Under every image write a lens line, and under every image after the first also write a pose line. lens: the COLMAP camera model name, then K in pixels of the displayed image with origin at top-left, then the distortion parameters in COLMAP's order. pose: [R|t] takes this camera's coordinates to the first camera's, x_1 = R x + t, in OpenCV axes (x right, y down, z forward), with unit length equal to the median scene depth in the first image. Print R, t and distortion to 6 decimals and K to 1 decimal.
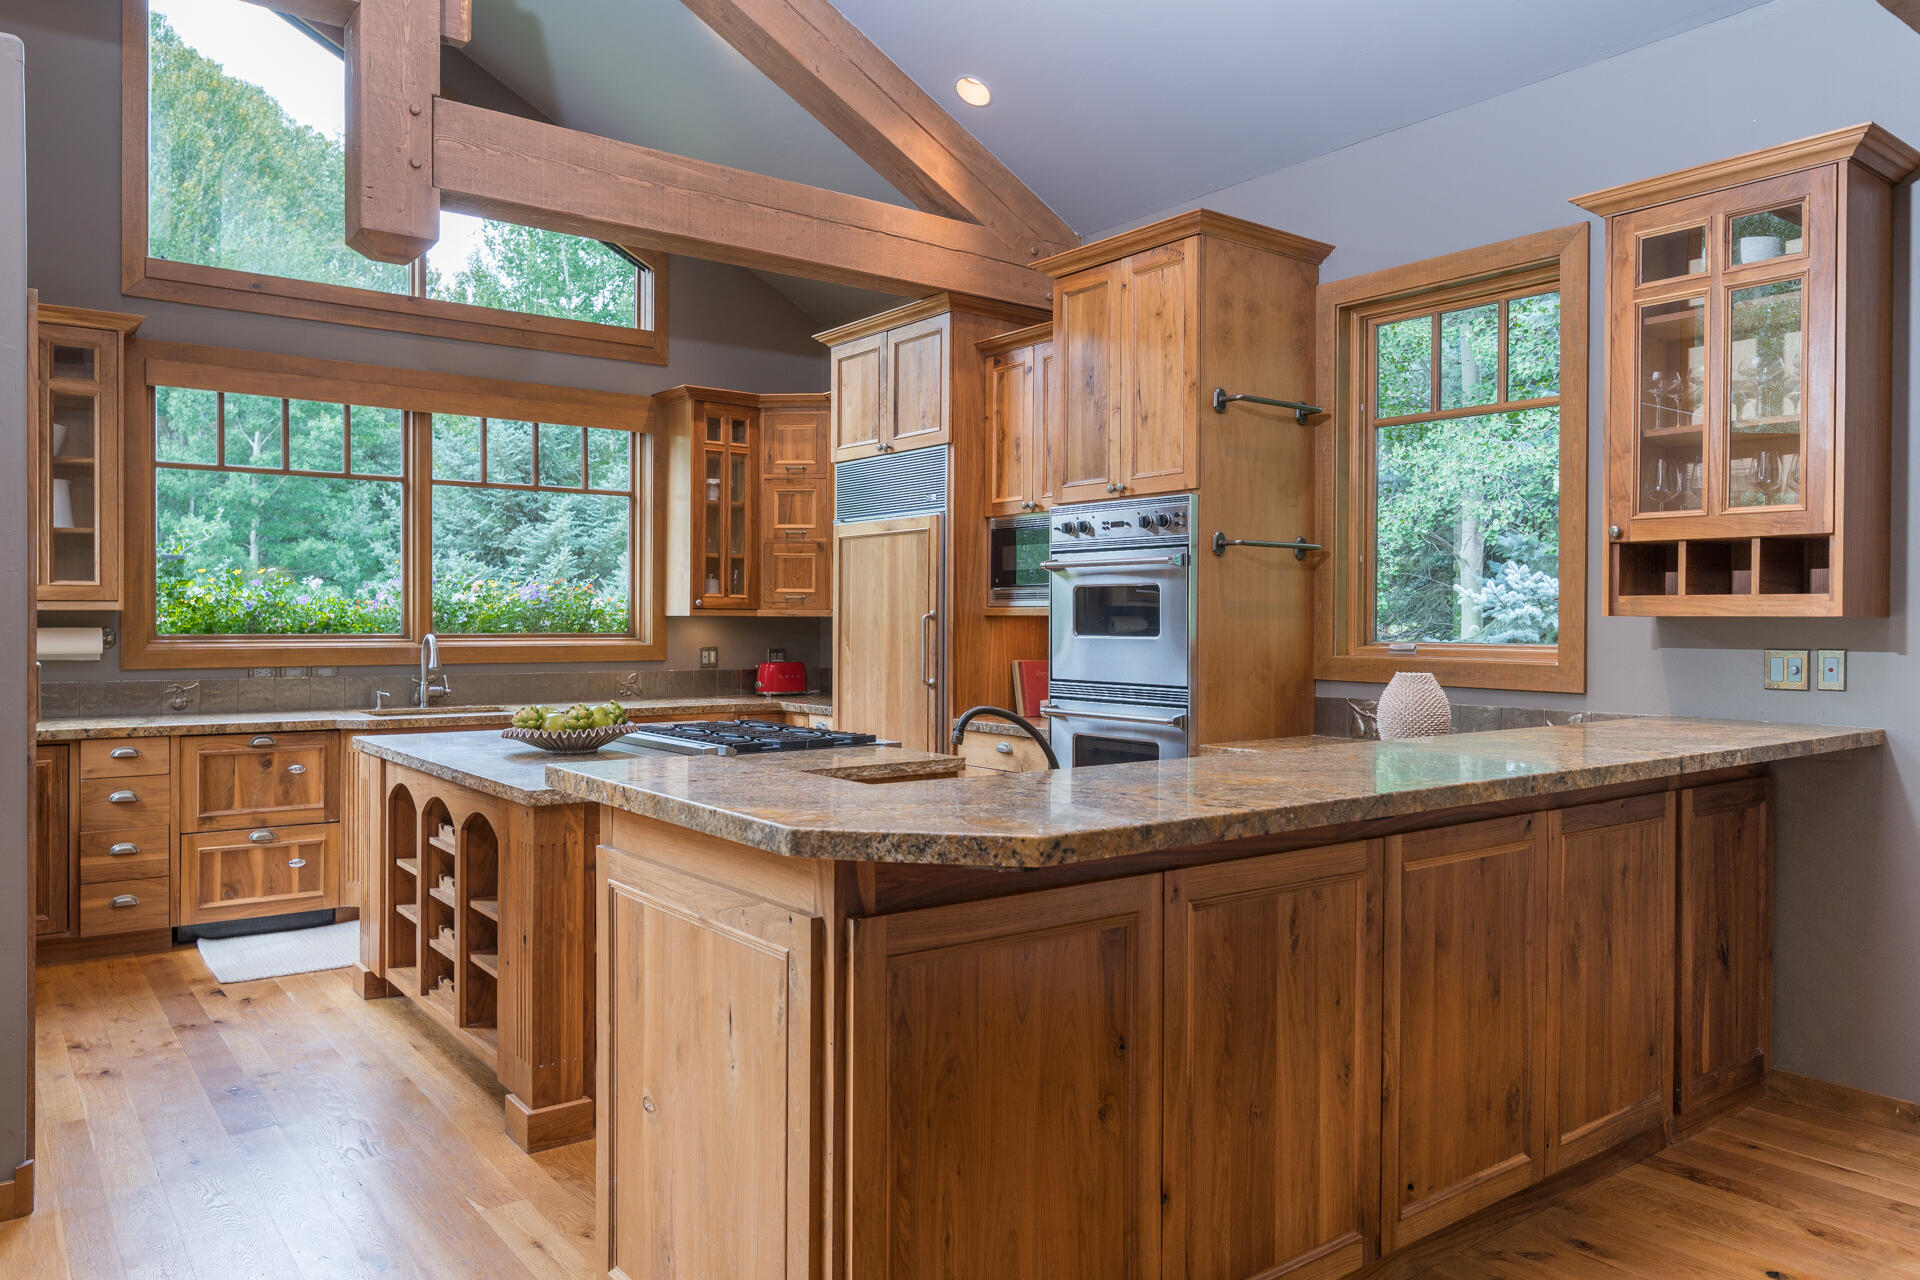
lens RADIAL K [[1289.3, 0, 960.3], [0, 1289.3, 639.9], [0, 0, 1]] dist [-0.020001, 0.003123]
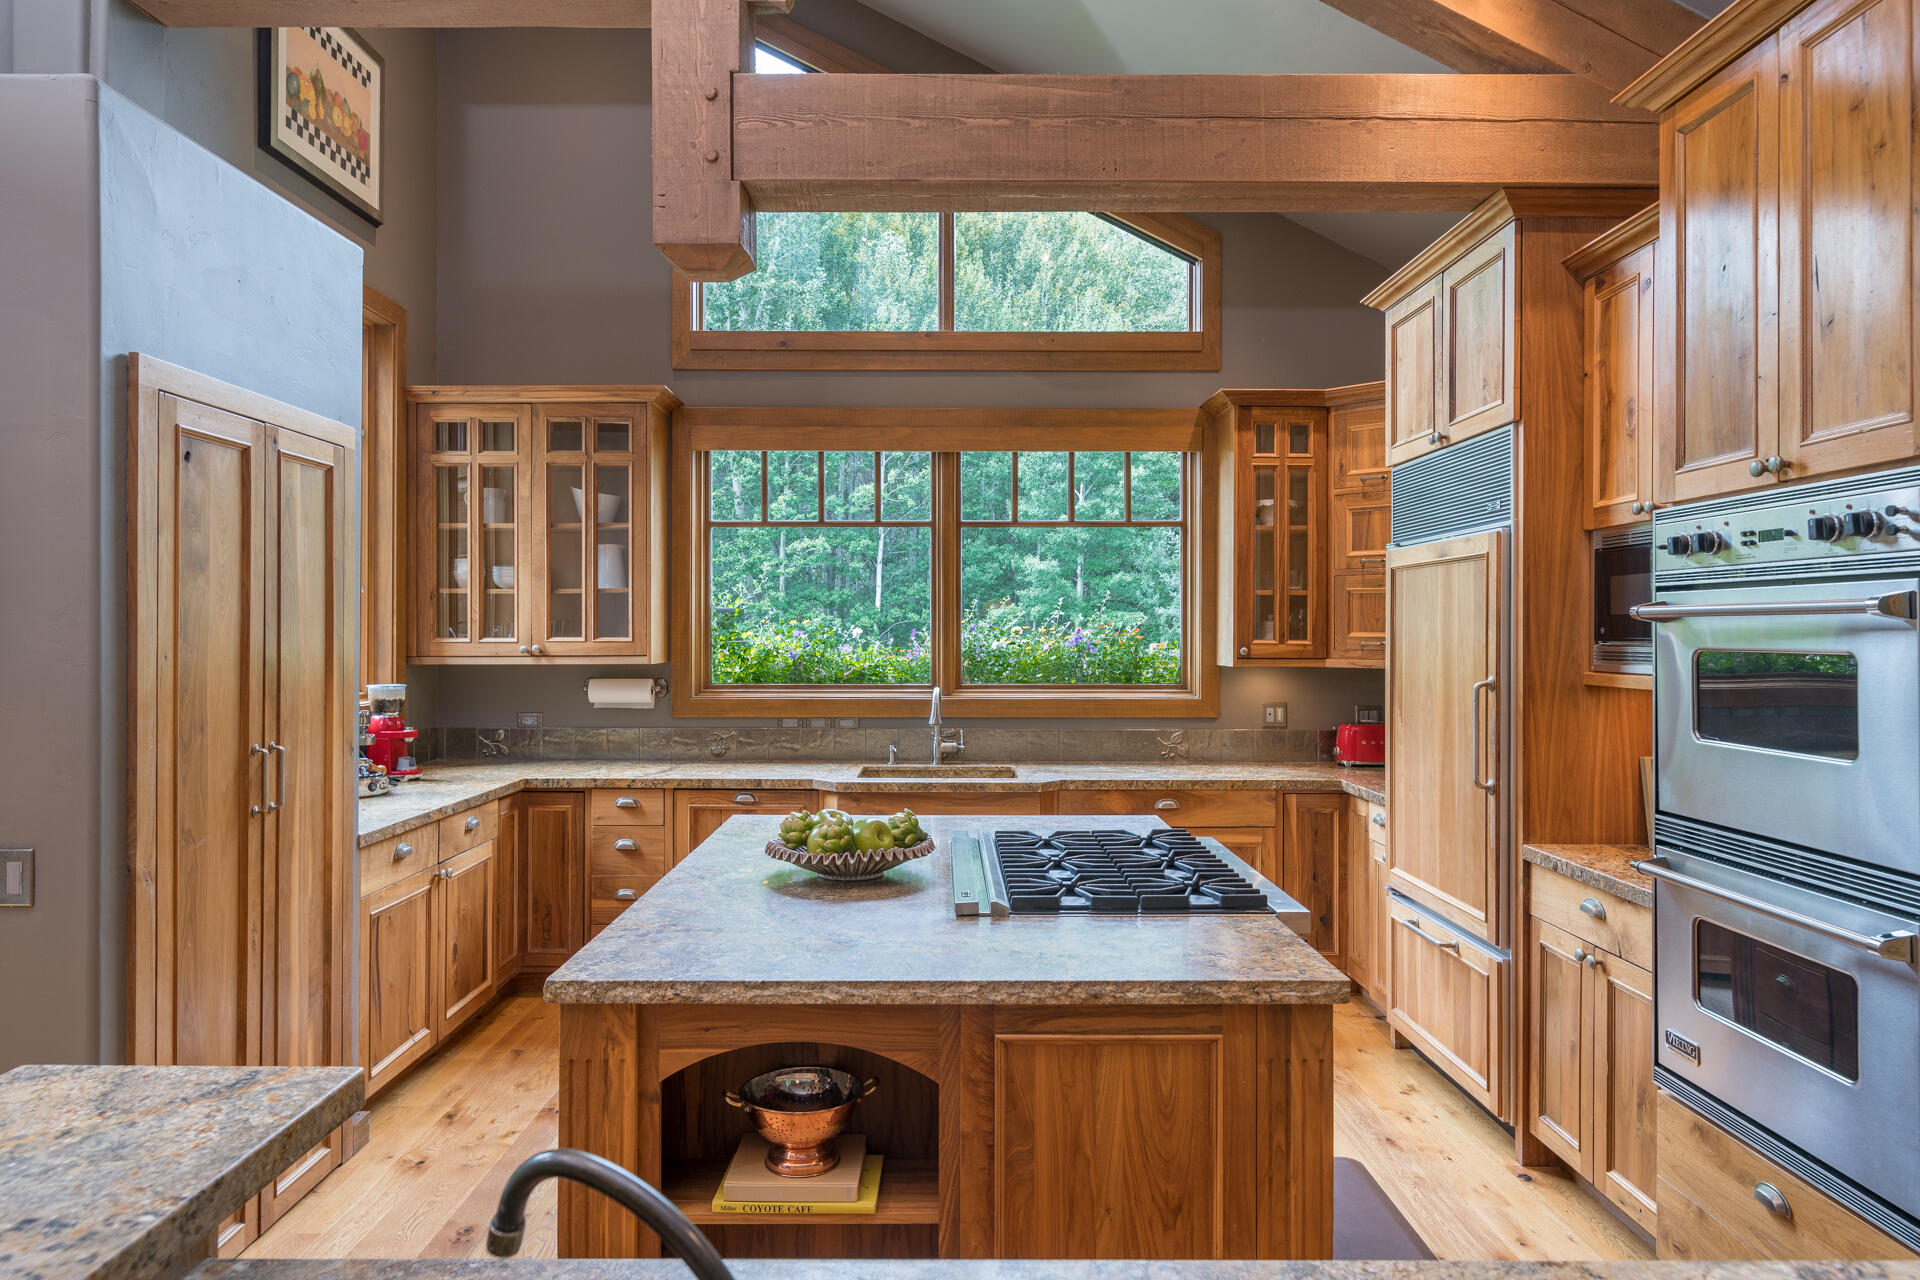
lens RADIAL K [[1161.2, 0, 957.1], [0, 1161.2, 635.8], [0, 0, 1]] dist [-0.000429, 0.001609]
pose [[0.794709, -0.001459, -0.606989, 0.121820], [-0.007298, 0.999902, -0.011957, -0.034254], [0.606947, 0.013932, 0.794620, 0.356496]]
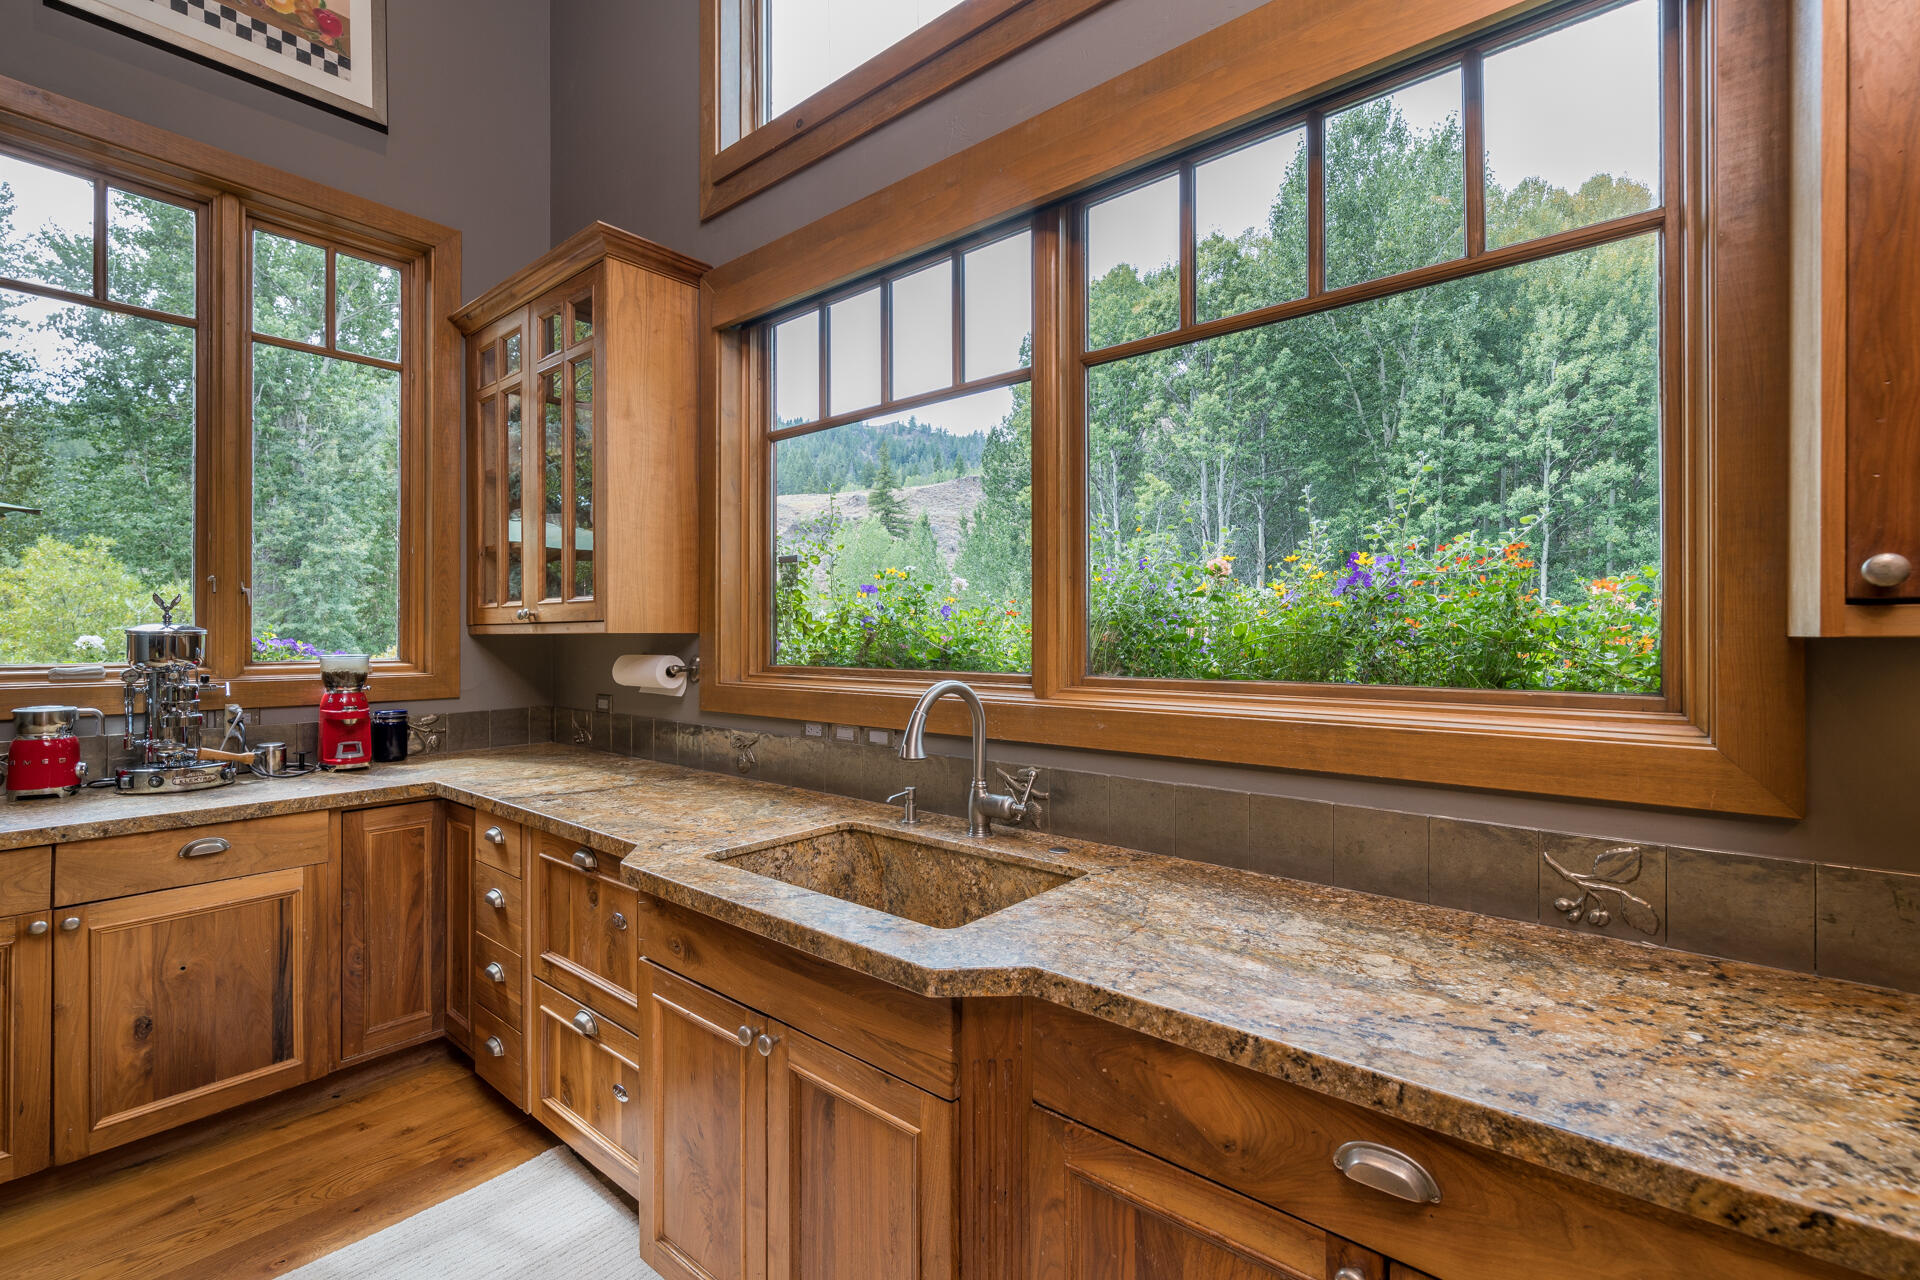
lens RADIAL K [[840.2, 0, 941.6], [0, 840.2, 631.3], [0, 0, 1]] dist [0.000516, -0.000405]
pose [[0.195335, -0.008614, -0.980699, -0.129218], [-0.013320, 0.999846, -0.011435, -0.019566], [0.980646, 0.015297, 0.195190, 1.001566]]
